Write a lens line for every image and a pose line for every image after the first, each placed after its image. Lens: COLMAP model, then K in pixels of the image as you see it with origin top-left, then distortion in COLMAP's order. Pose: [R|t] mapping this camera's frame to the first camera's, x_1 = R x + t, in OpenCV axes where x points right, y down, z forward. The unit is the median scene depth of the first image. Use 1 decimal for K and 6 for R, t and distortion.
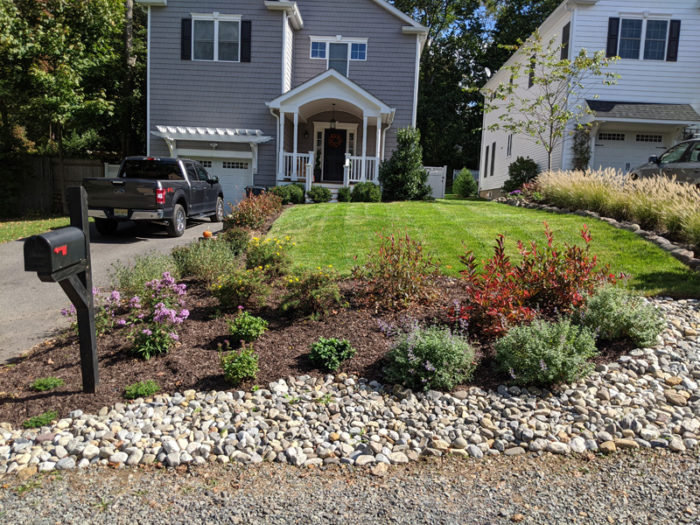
lens RADIAL K [[575.7, 0, 355.4], [0, 575.7, 265.5], [0, 0, 1]] dist [0.042661, -0.081319]
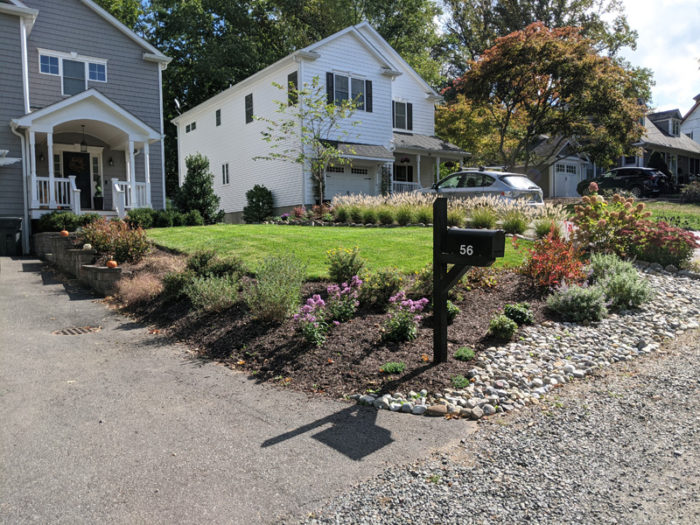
lens RADIAL K [[575.7, 0, 364.5], [0, 575.7, 264.1], [0, 0, 1]] dist [0.042661, -0.081319]
pose [[0.783309, -0.076669, 0.616887, -0.282212], [0.108593, 0.993983, -0.014352, 0.001343], [-0.612074, 0.078232, 0.786921, 0.018585]]
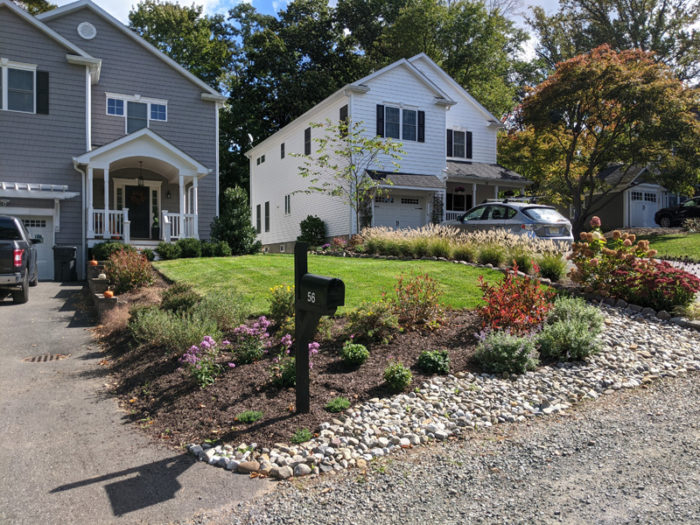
lens RADIAL K [[575.7, 0, 359.4], [0, 575.7, 263.5], [0, 0, 1]] dist [0.042661, -0.081319]
pose [[0.879376, -0.036016, 0.474764, -0.192412], [0.082496, 0.993579, -0.077428, 0.002542], [-0.468926, 0.107254, 0.876701, -0.031770]]
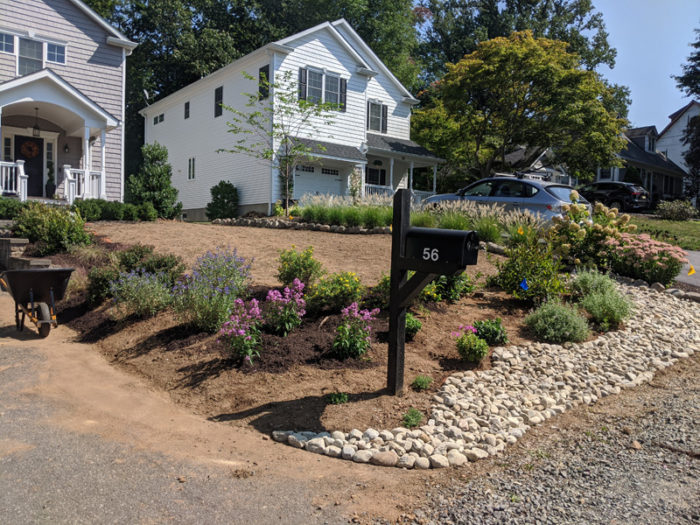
lens RADIAL K [[575.7, 0, 351.3], [0, 575.7, 261.5], [0, 0, 1]] dist [0.042661, -0.081319]
pose [[0.769281, -0.034710, 0.637968, -0.244667], [0.065611, 0.997536, -0.024843, 0.001953], [-0.635533, 0.060969, 0.769662, 0.049365]]
